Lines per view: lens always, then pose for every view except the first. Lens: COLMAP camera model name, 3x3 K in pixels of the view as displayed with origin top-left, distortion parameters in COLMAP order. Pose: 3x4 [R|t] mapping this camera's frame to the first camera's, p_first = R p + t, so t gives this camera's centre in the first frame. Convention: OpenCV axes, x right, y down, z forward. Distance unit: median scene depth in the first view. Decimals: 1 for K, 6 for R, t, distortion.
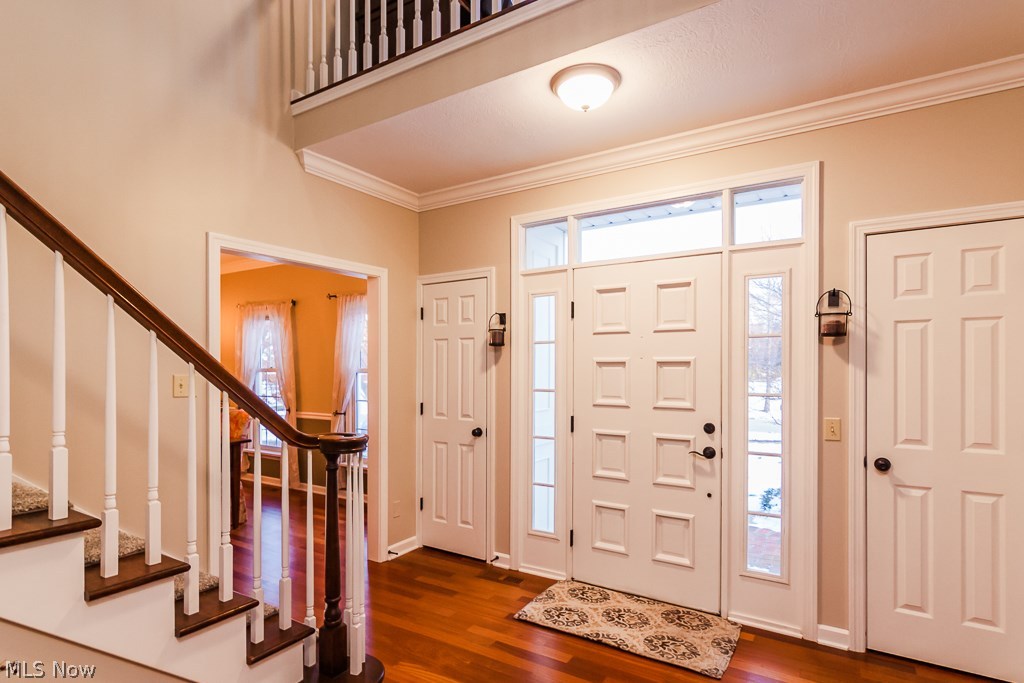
lens RADIAL K [[520.3, 0, 515.1], [0, 520.3, 370.1], [0, 0, 1]] dist [-0.004224, 0.000932]
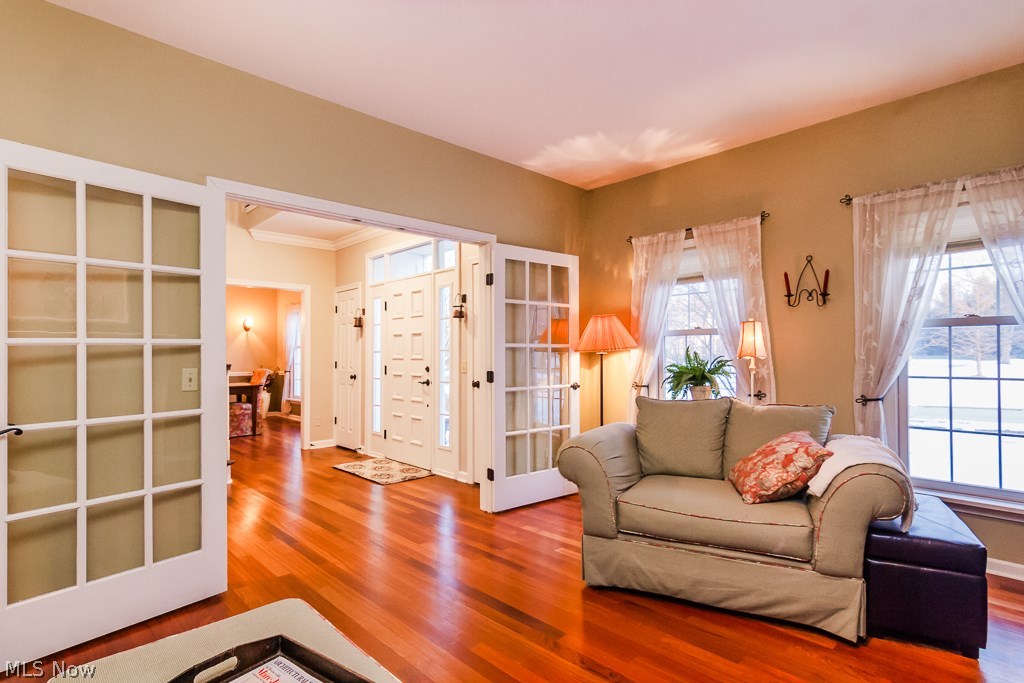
lens RADIAL K [[520.3, 0, 522.9], [0, 520.3, 339.9], [0, 0, 1]] dist [-0.004224, 0.000932]
pose [[0.970183, -0.018355, -0.241677, 1.048392], [0.013152, 0.999646, -0.023122, 0.050400], [0.242016, 0.019254, 0.970081, -0.646090]]
